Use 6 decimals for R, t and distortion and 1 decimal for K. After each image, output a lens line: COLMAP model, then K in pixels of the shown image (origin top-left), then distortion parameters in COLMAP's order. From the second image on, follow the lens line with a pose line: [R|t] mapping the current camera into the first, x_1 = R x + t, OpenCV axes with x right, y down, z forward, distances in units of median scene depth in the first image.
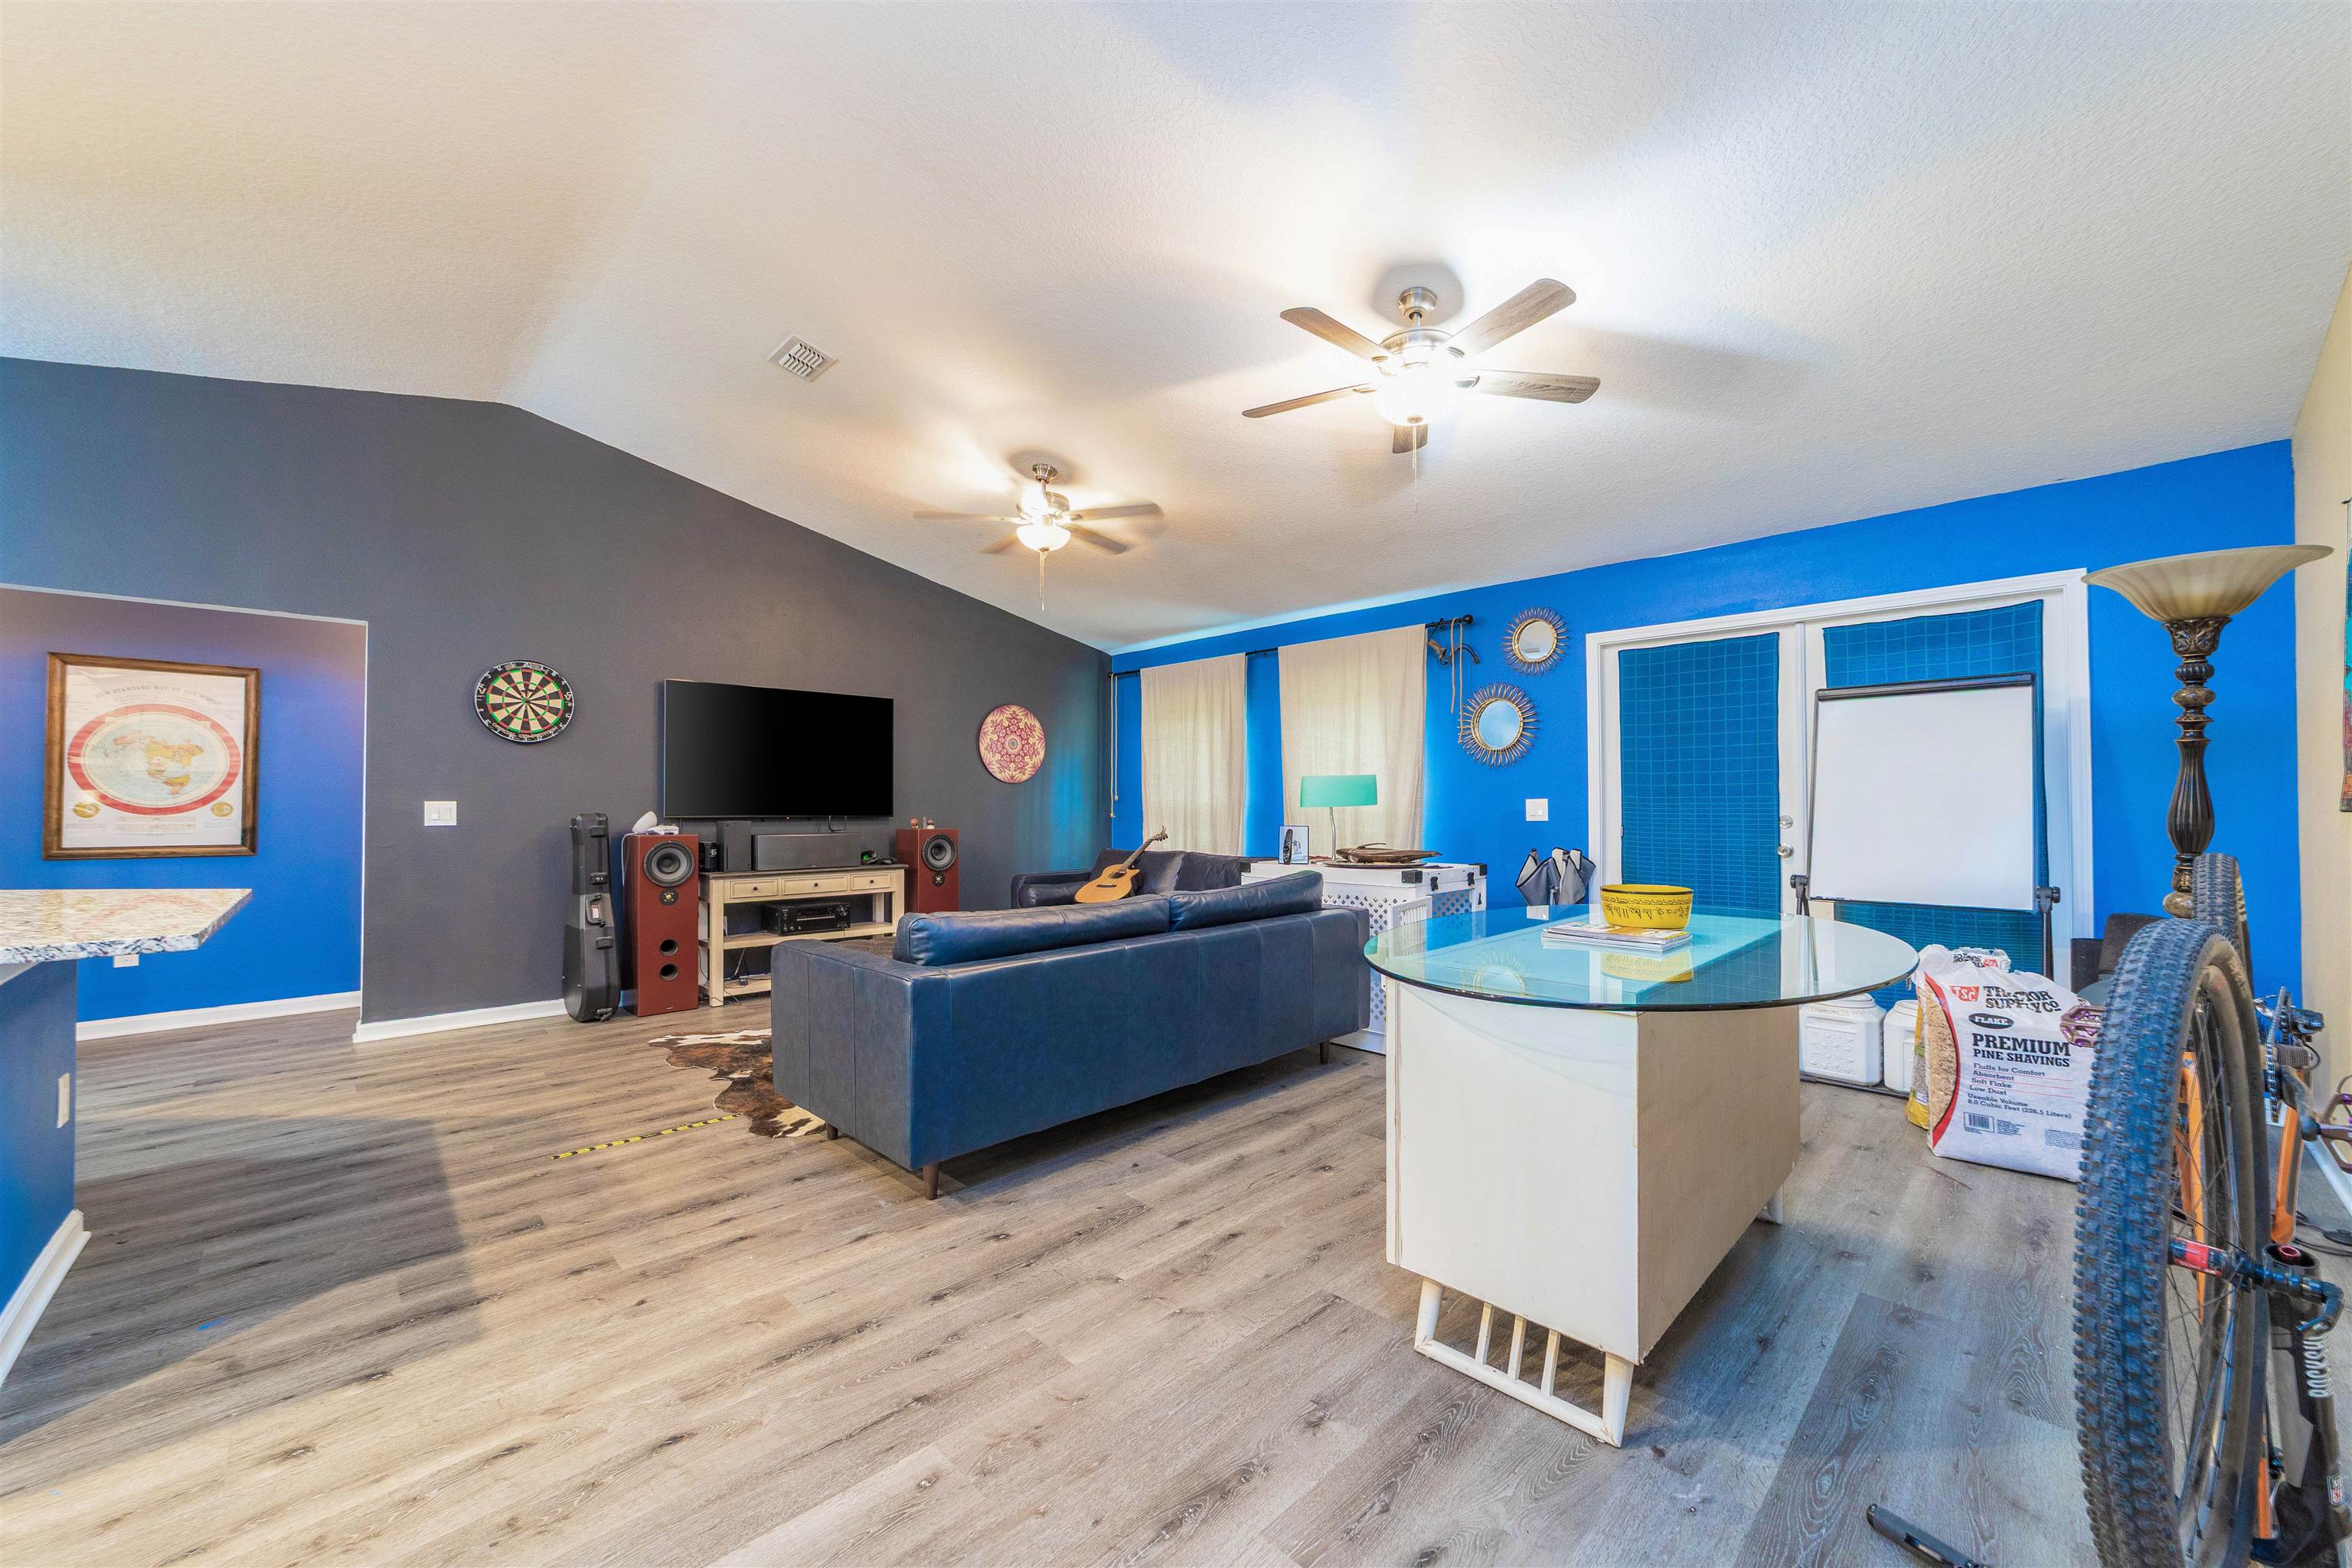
lens RADIAL K [[898.7, 0, 1177.1], [0, 898.7, 791.1], [0, 0, 1]] dist [-0.017890, 0.008727]
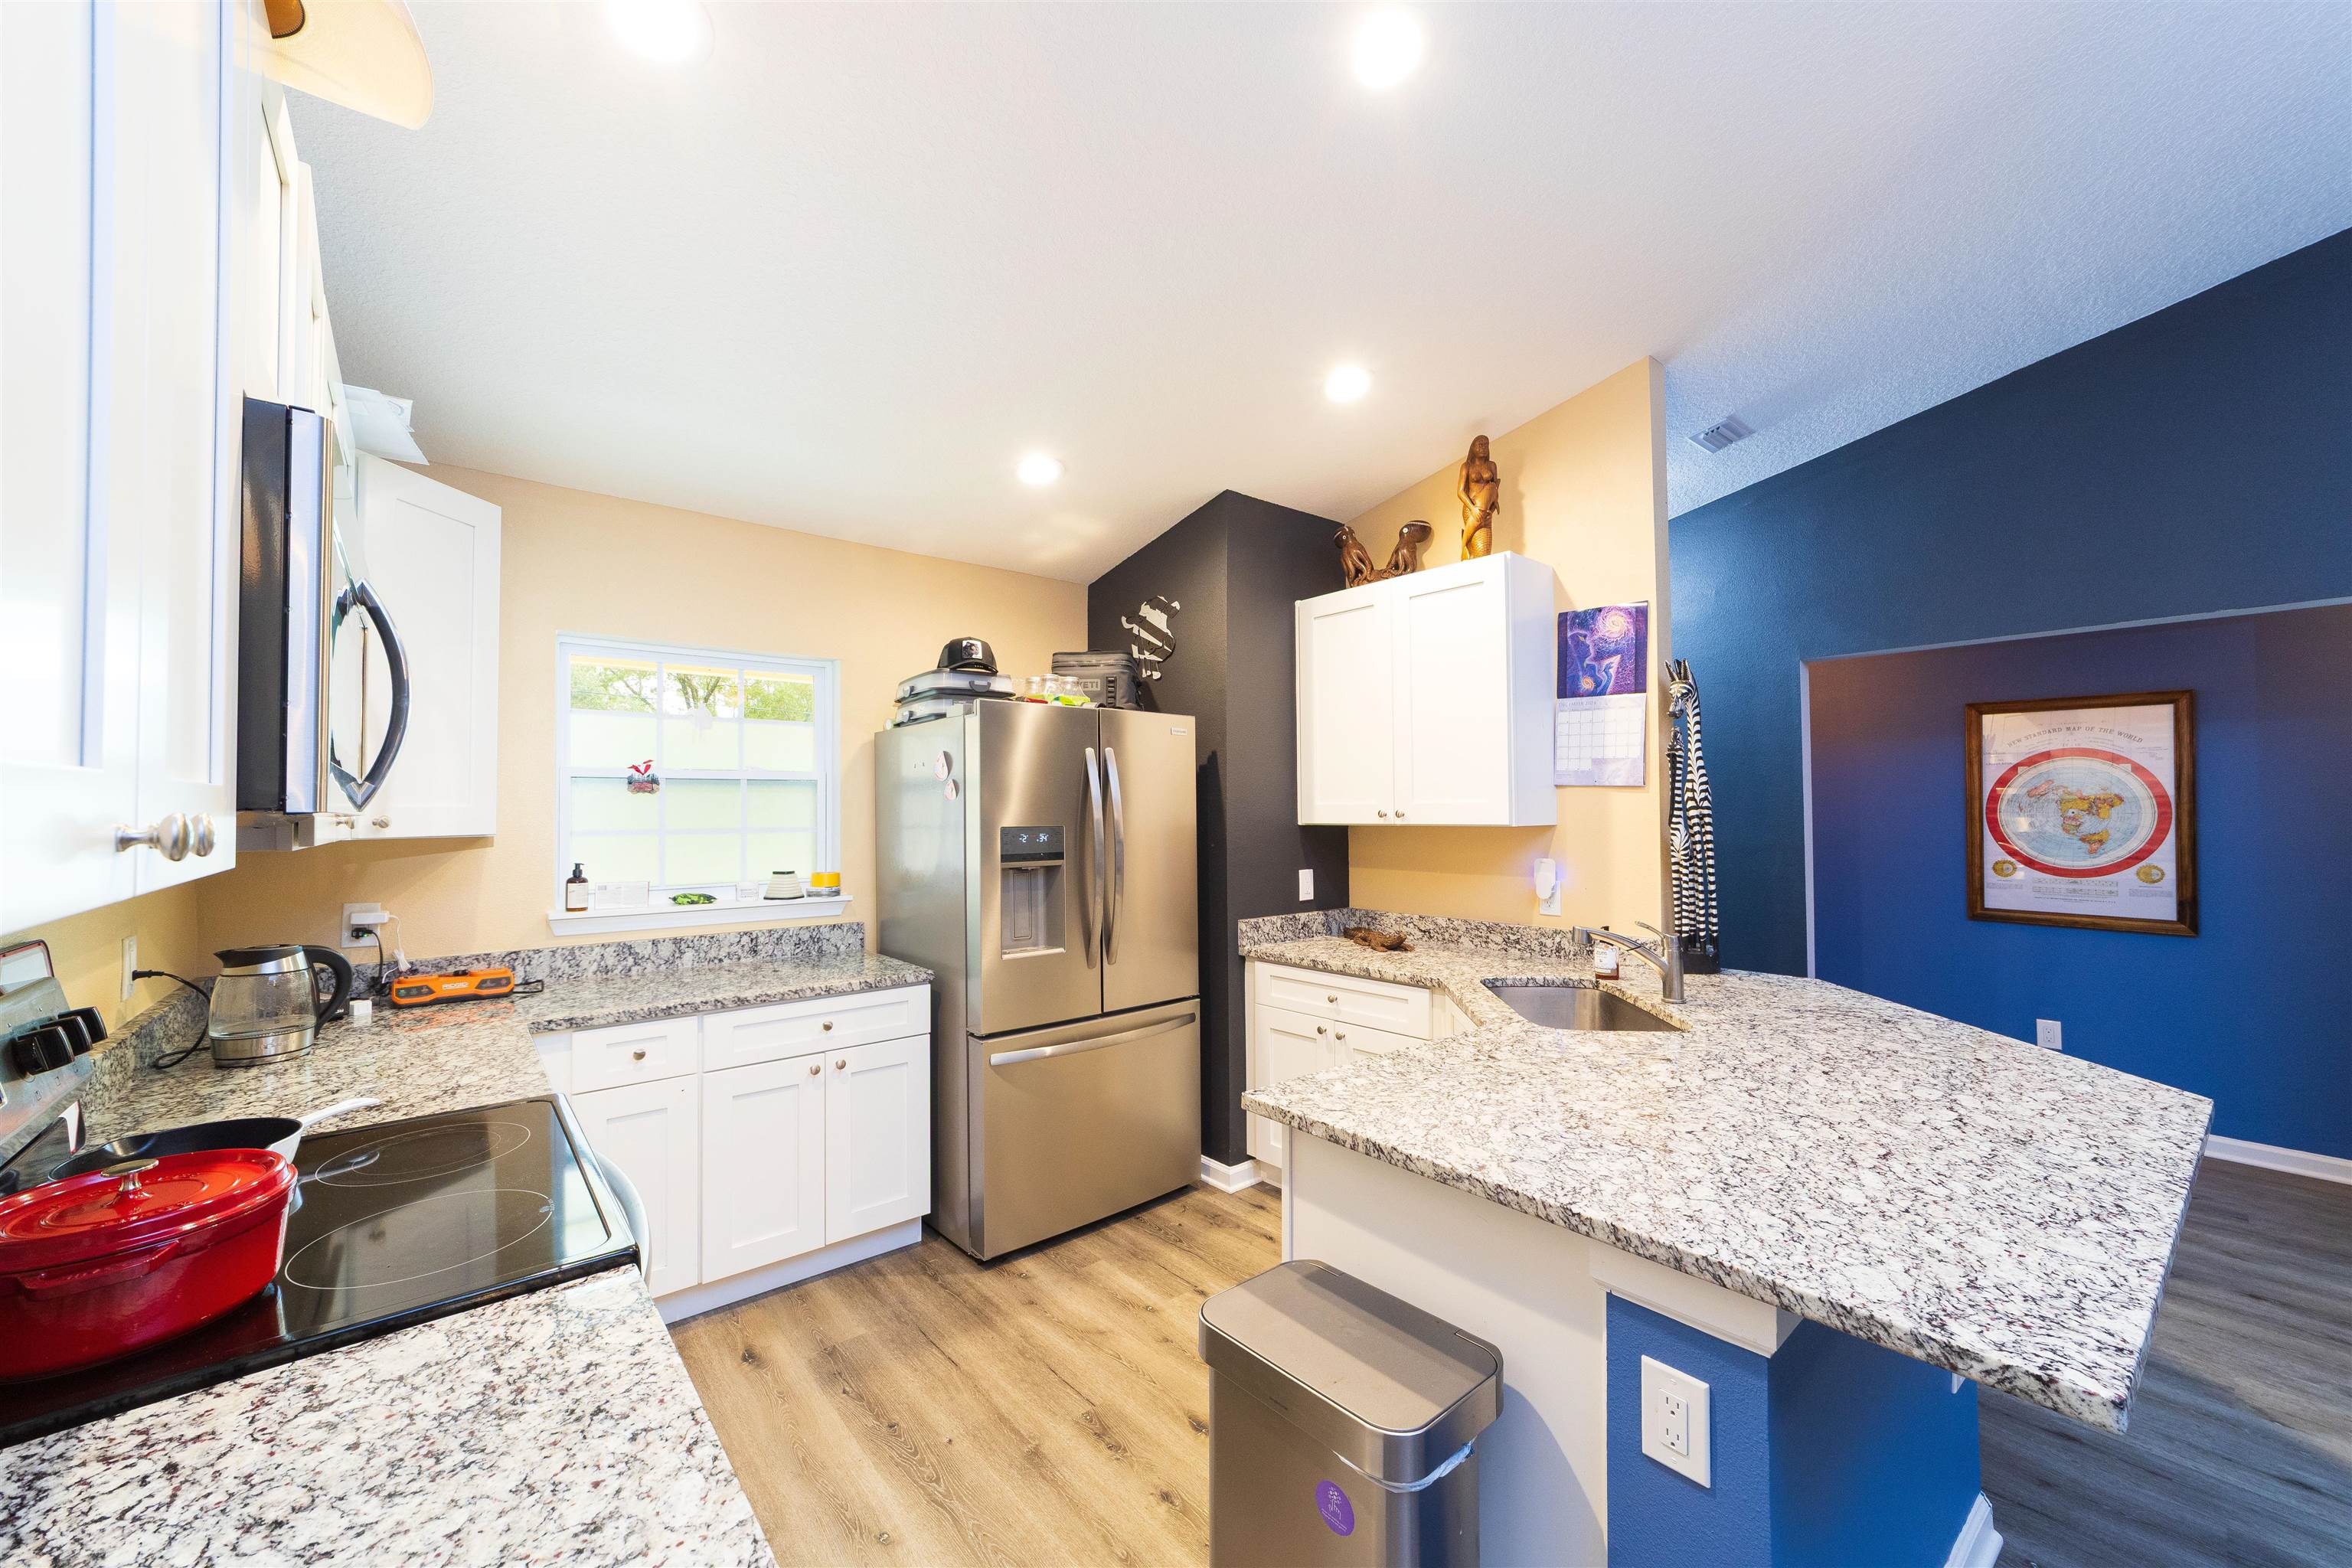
lens RADIAL K [[898.7, 0, 1177.1], [0, 898.7, 791.1], [0, 0, 1]] dist [-0.017890, 0.008727]
pose [[-0.077053, -0.018933, -0.996847, -0.216032], [0.020014, 0.999589, -0.020532, -0.053114], [0.996826, -0.021533, -0.076642, 0.200701]]
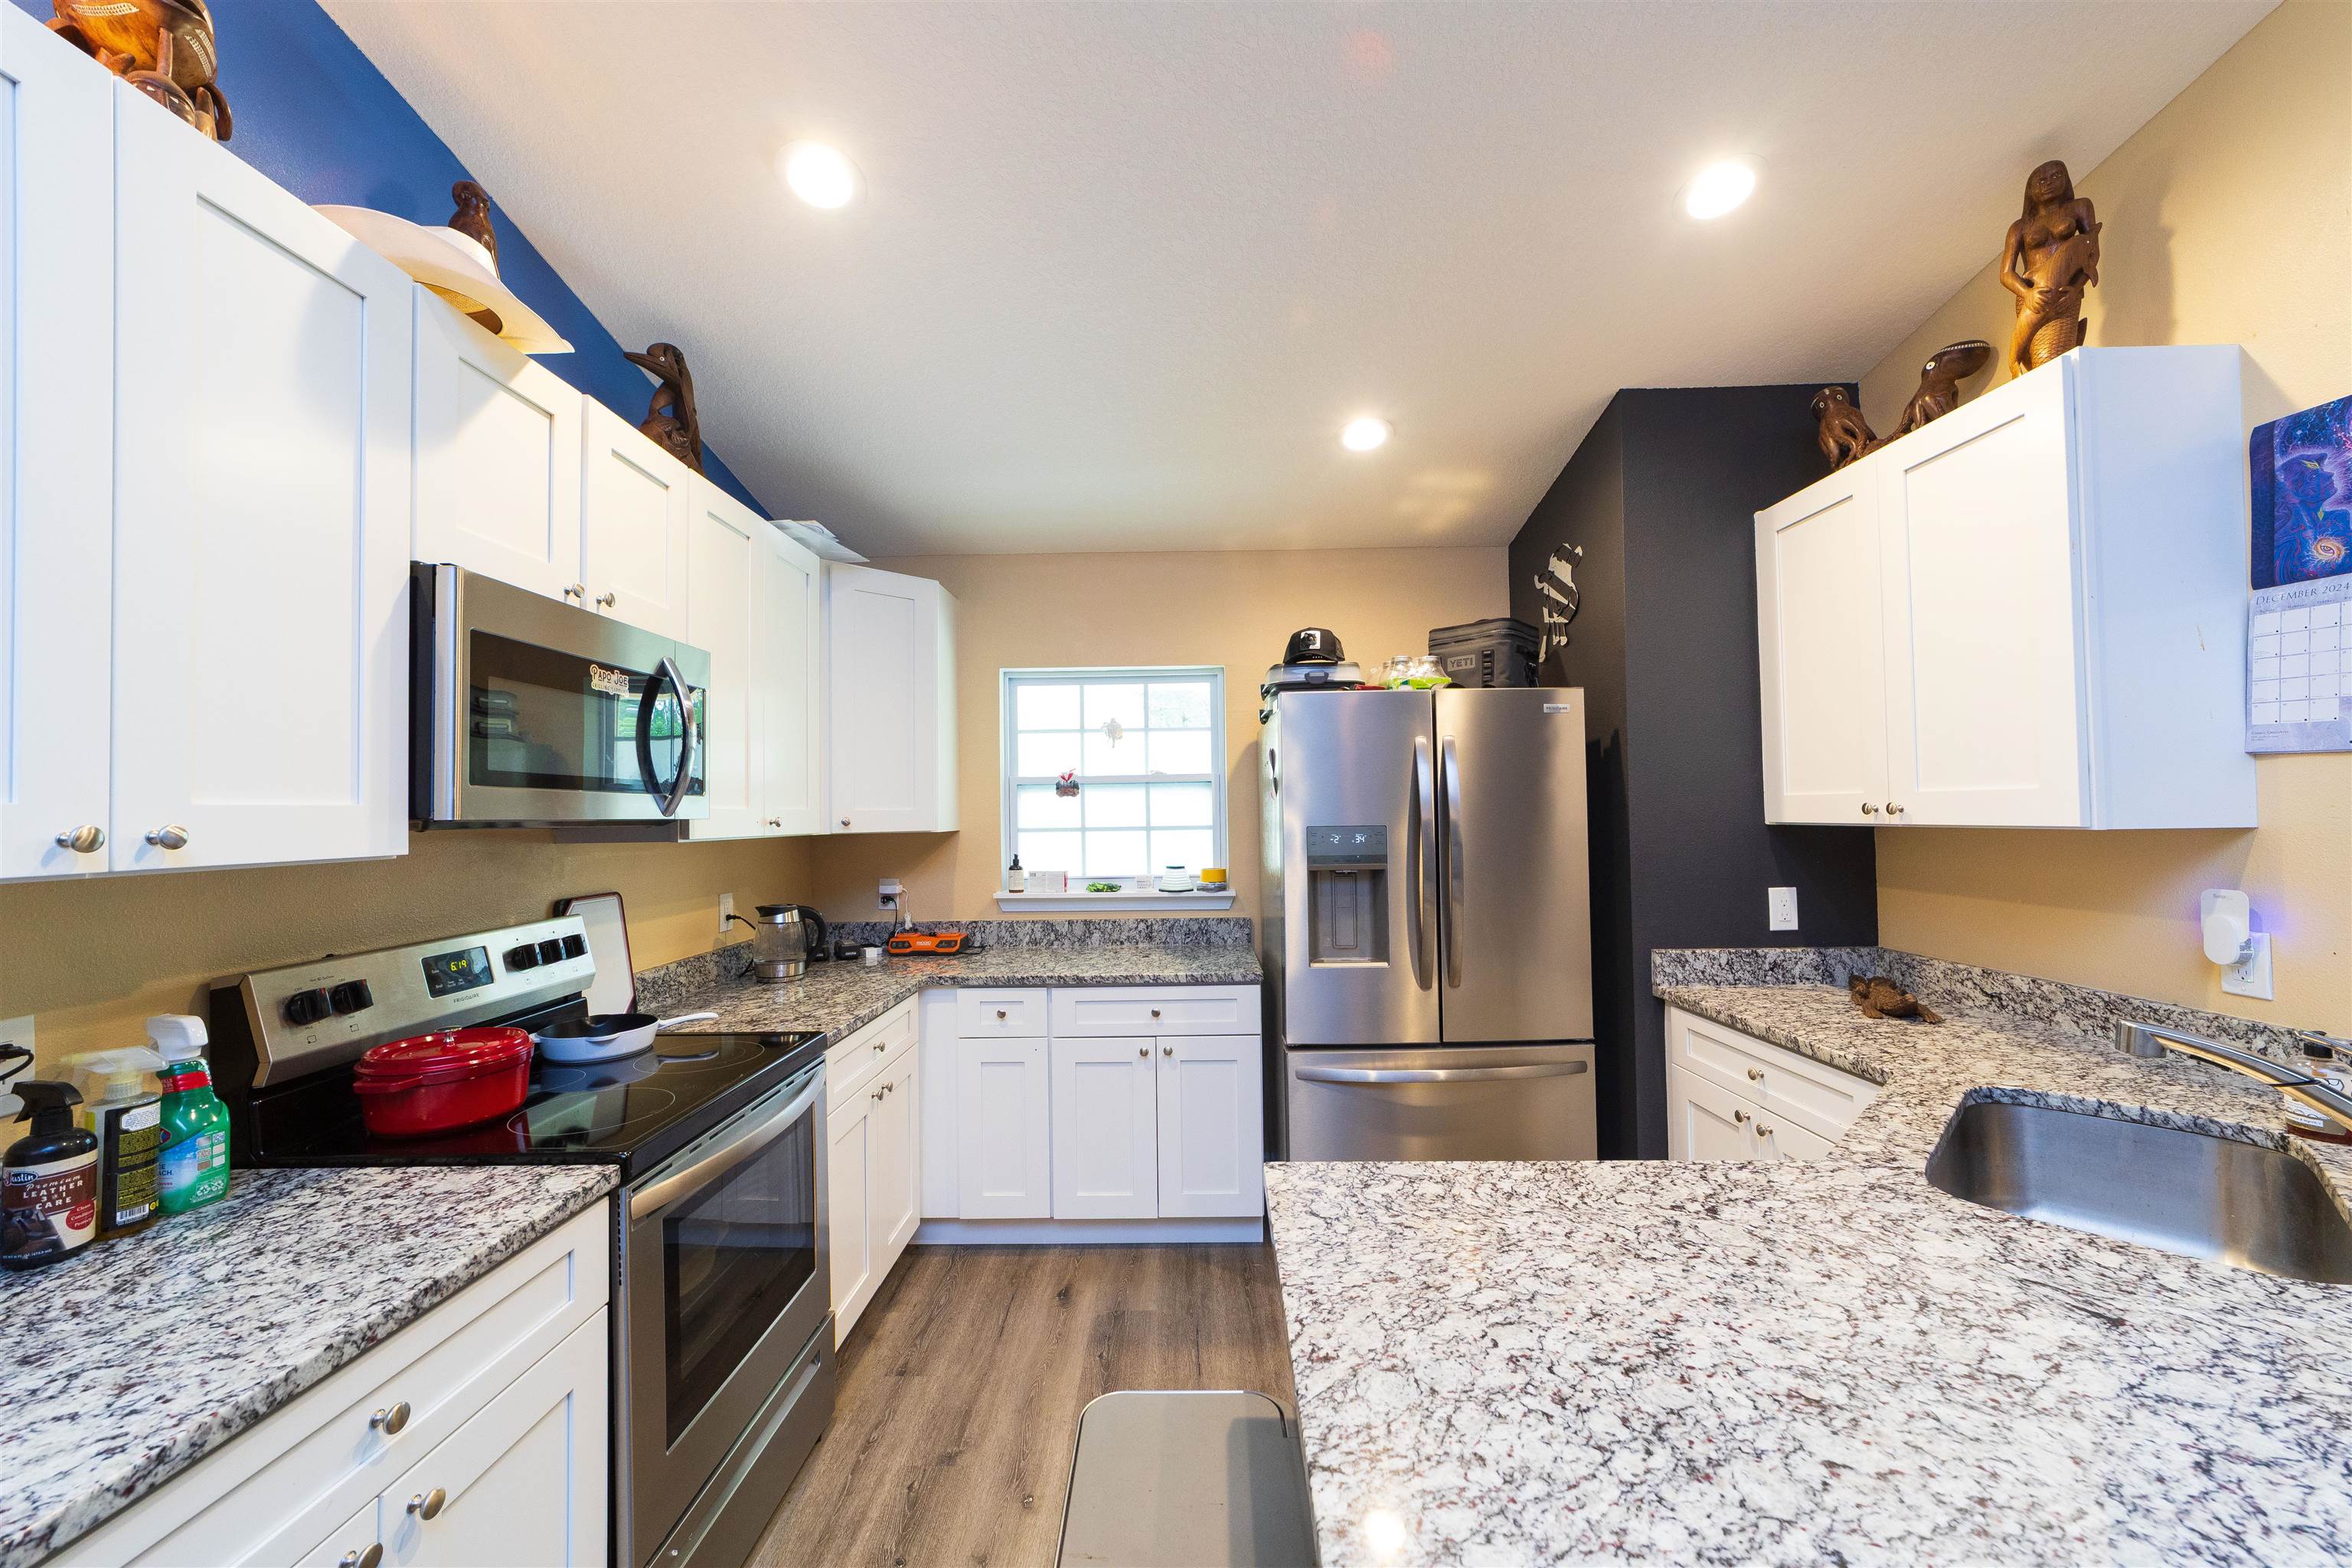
lens RADIAL K [[898.7, 0, 1177.1], [0, 898.7, 791.1], [0, 0, 1]] dist [-0.017890, 0.008727]
pose [[-0.710275, -0.004172, -0.703912, -0.347289], [0.026016, 0.999144, -0.032173, -0.050181], [0.703443, -0.041165, -0.709559, 0.375524]]
